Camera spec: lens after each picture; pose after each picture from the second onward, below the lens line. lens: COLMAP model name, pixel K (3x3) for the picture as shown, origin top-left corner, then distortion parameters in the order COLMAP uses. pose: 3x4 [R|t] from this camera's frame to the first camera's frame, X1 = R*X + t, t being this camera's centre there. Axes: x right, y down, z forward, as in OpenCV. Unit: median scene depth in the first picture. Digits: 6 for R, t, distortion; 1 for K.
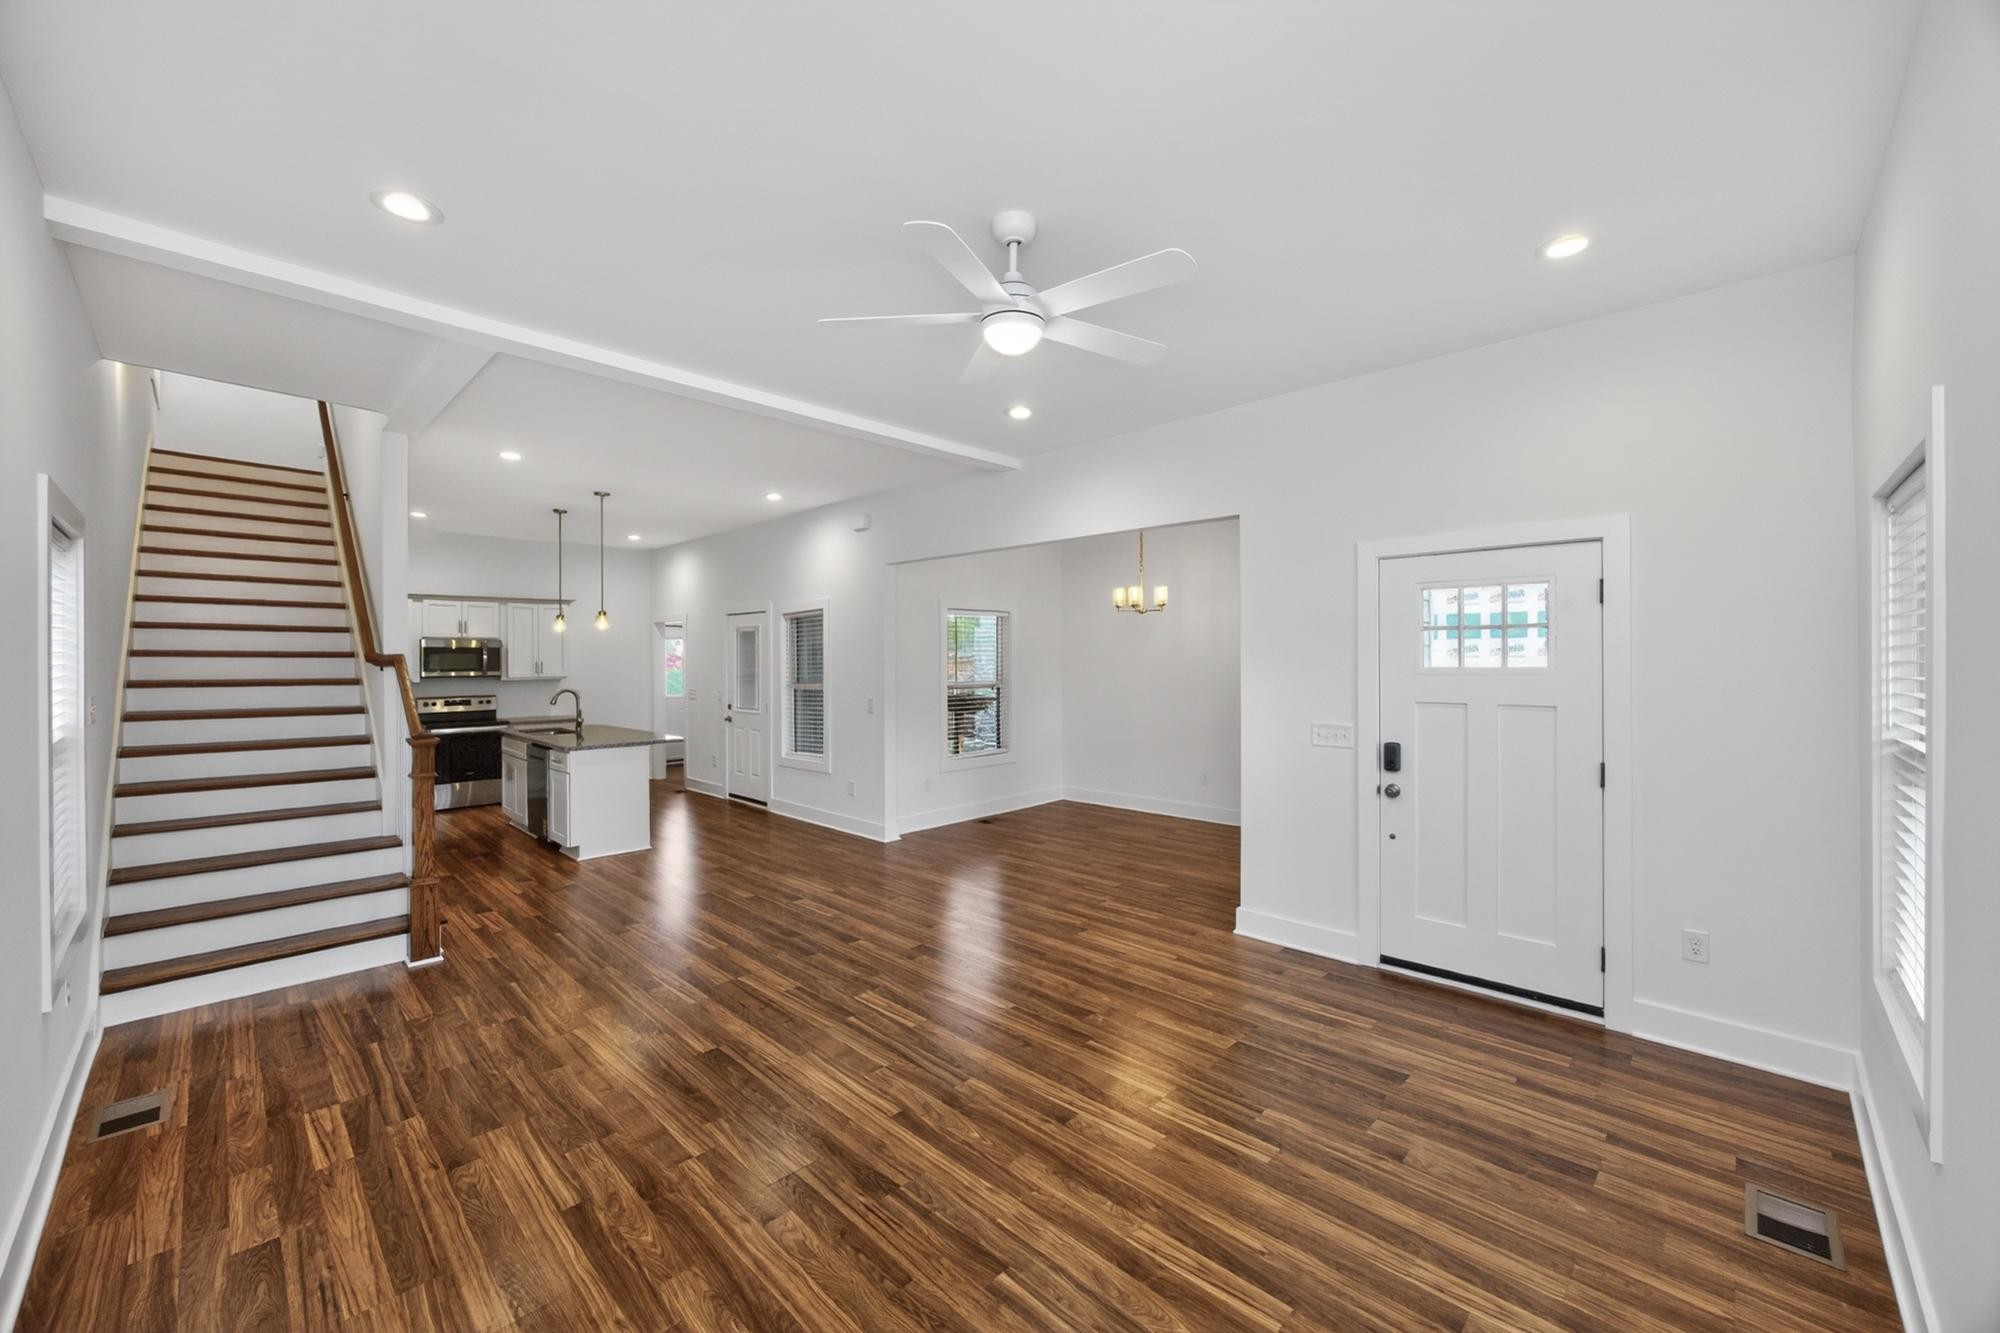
lens RADIAL K [[774.5, 0, 1002.1], [0, 774.5, 672.2], [0, 0, 1]] dist [-0.028296, 0.010394]
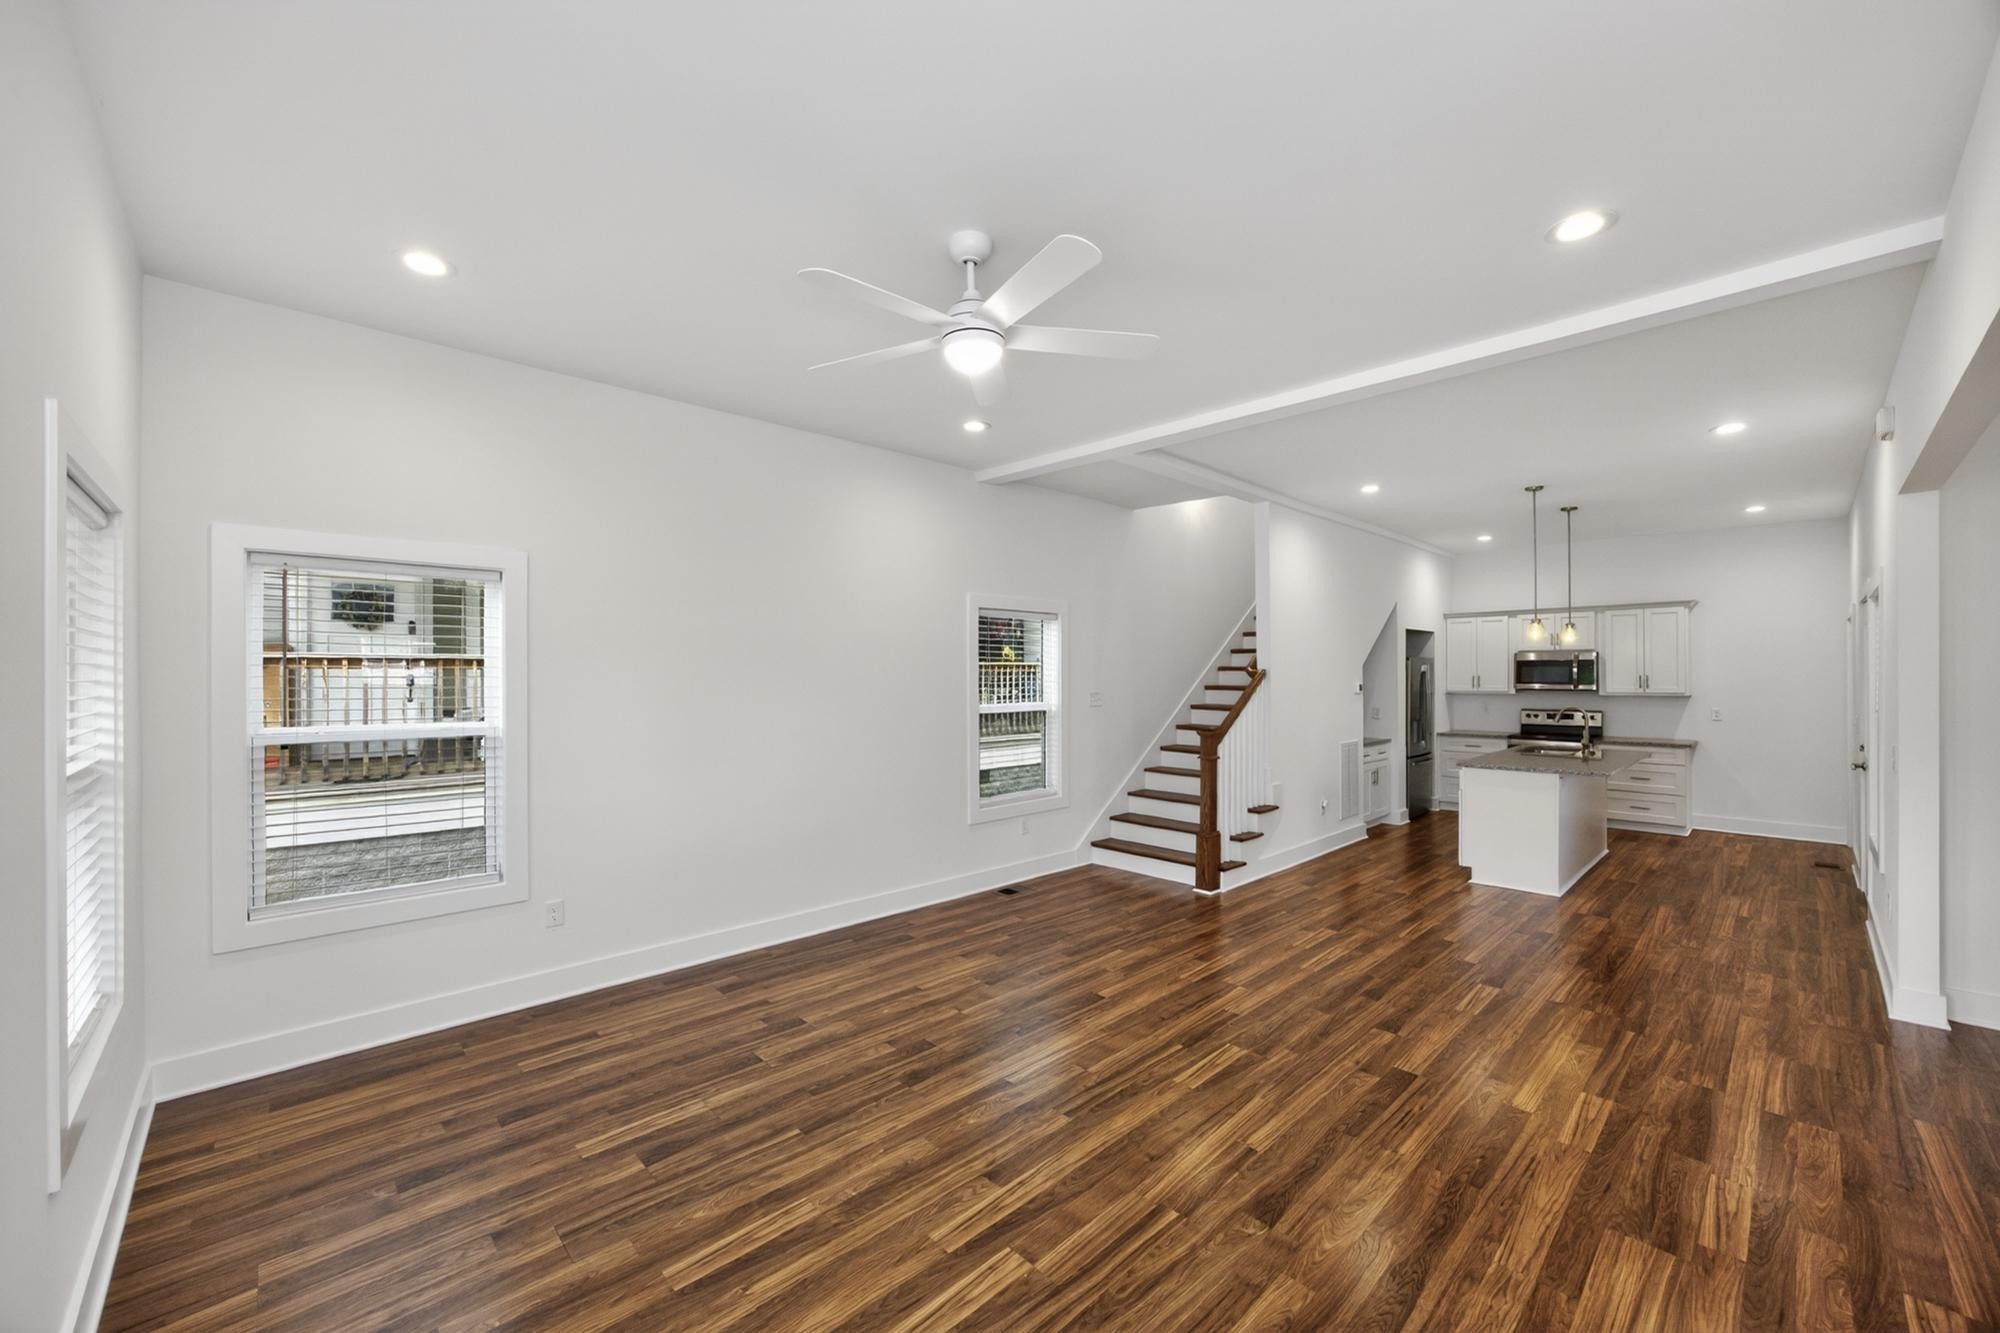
lens RADIAL K [[774.5, 0, 1002.1], [0, 774.5, 672.2], [0, 0, 1]] dist [-0.028296, 0.010394]
pose [[-0.033059, -0.000811, -0.999453, 0.666920], [-0.013783, 0.999905, -0.000355, -0.013892], [0.999358, 0.013764, -0.033067, 0.691334]]
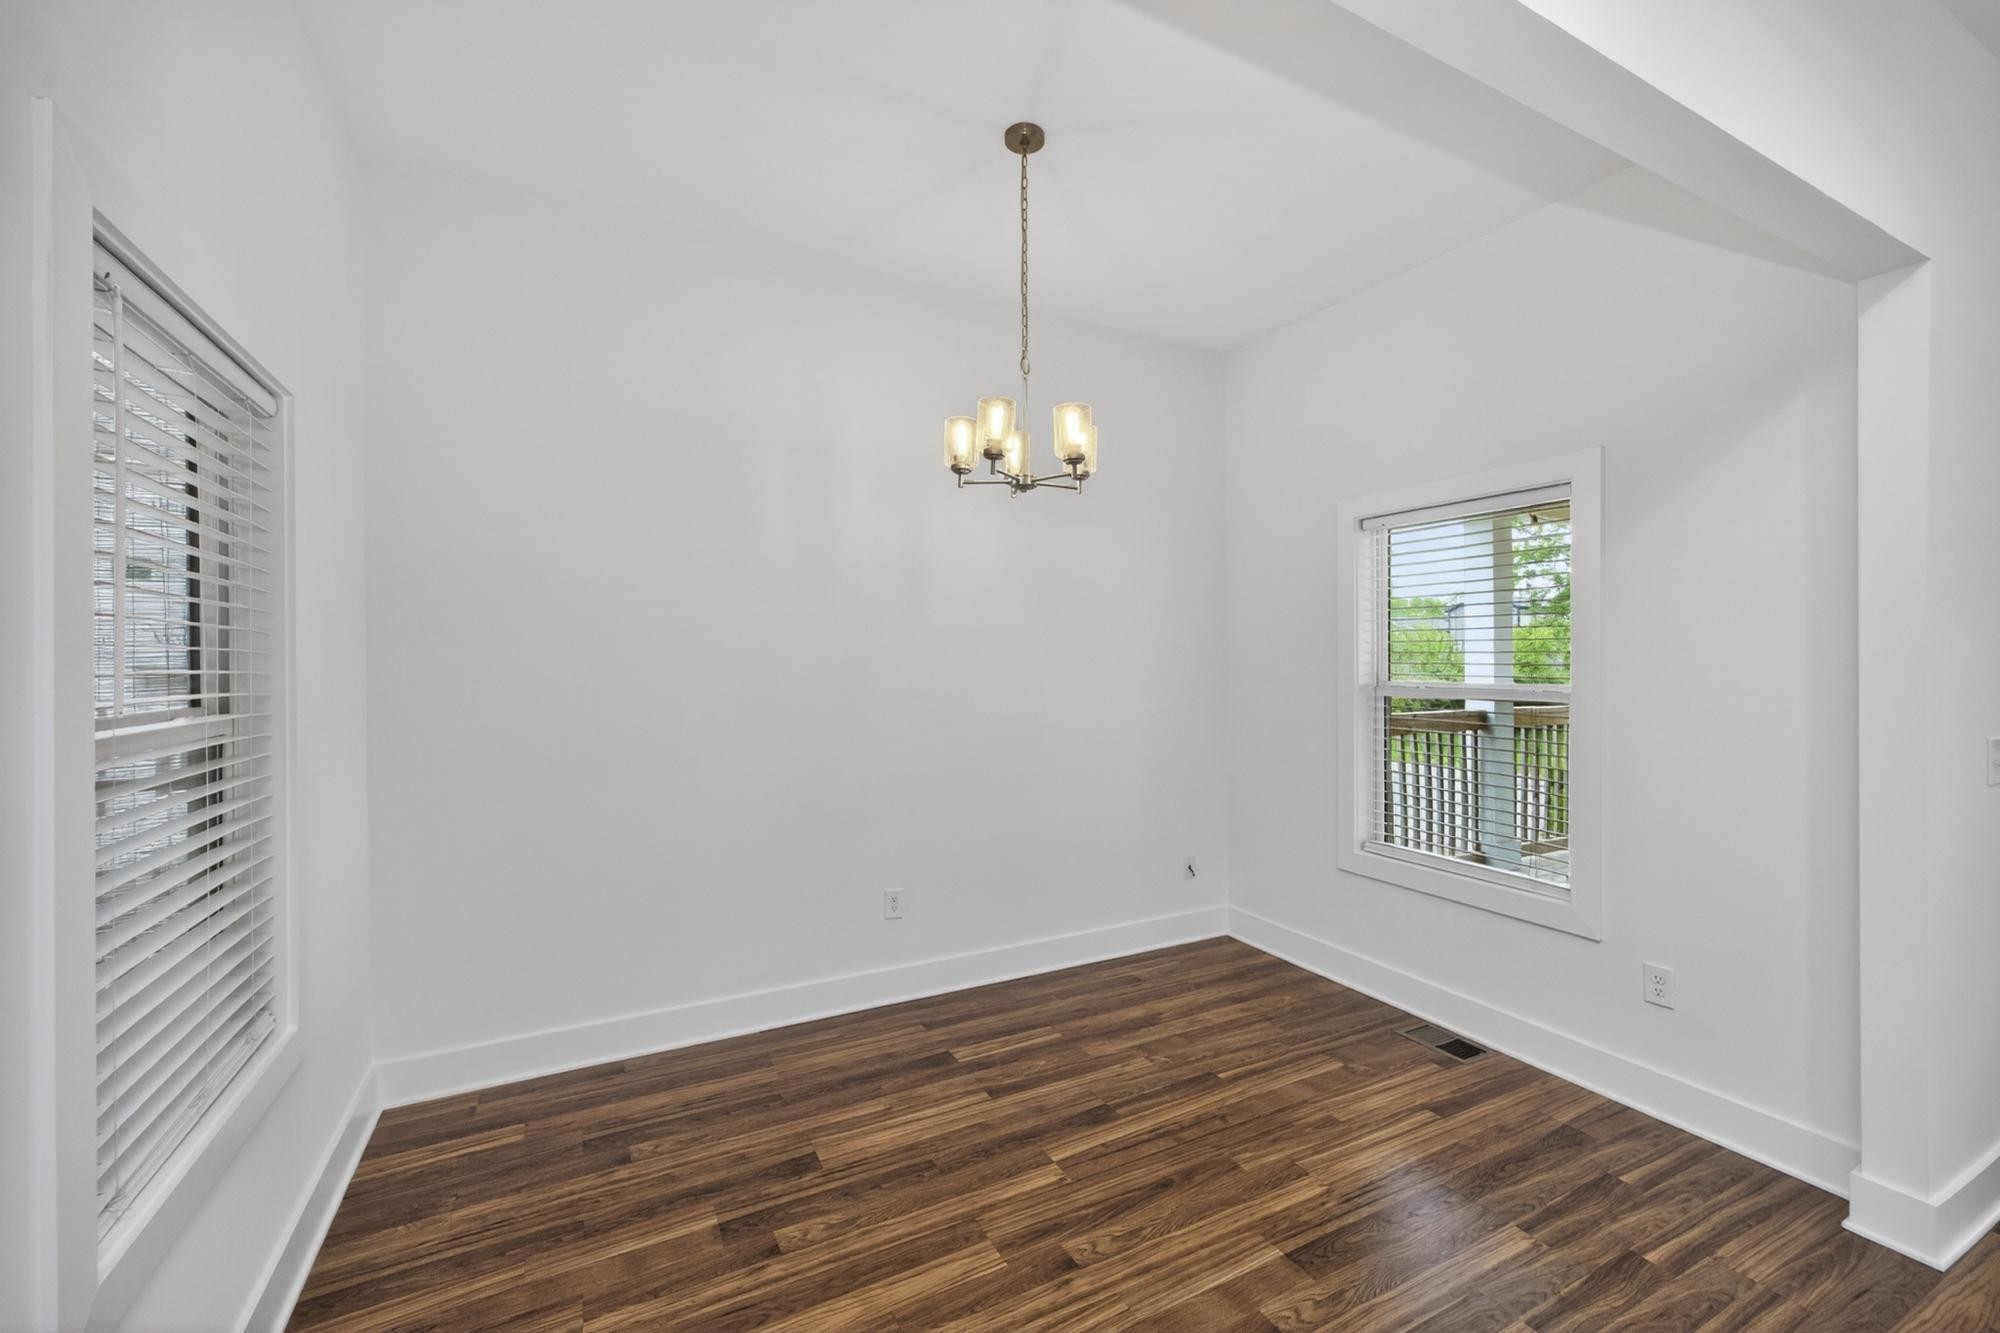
lens RADIAL K [[828.3, 0, 996.9], [0, 828.3, 657.5], [0, 0, 1]] dist [0.003561, 0.000340]
pose [[0.311431, 0.009062, 0.950225, -0.316931], [0.014014, 0.999802, -0.014127, 0.011660], [-0.950165, 0.017716, 0.311243, 1.499688]]
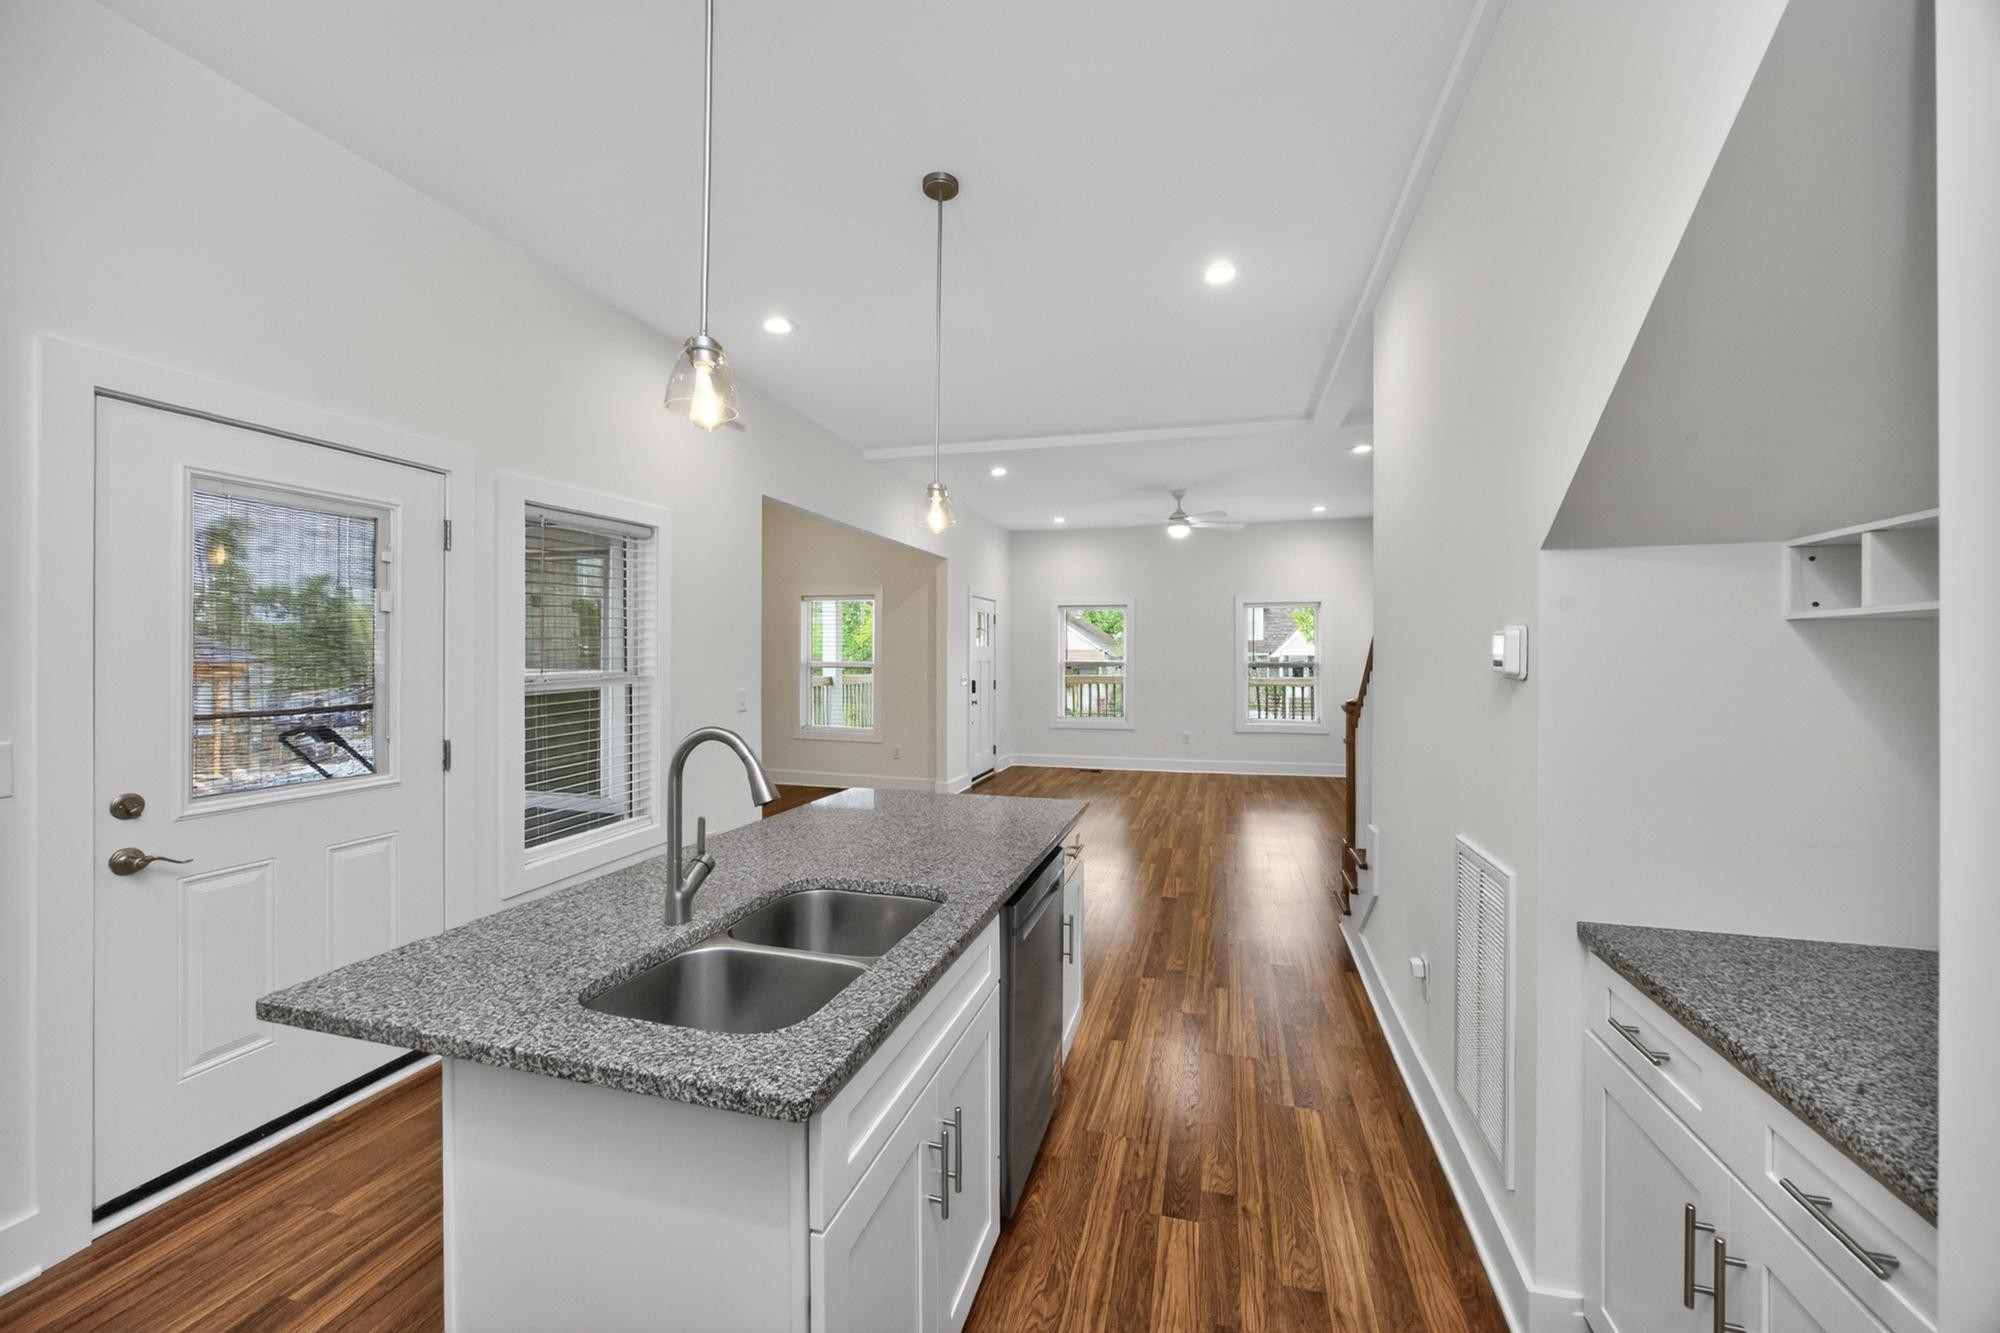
lens RADIAL K [[784.8, 0, 1001.6], [0, 784.8, 640.7], [0, 0, 1]] dist [-0.016563, 0.008165]
pose [[-0.478208, 0.019468, 0.878031, -1.487090], [0.015320, 0.999787, -0.013824, 0.008435], [-0.878113, 0.006841, -0.478405, 1.959291]]
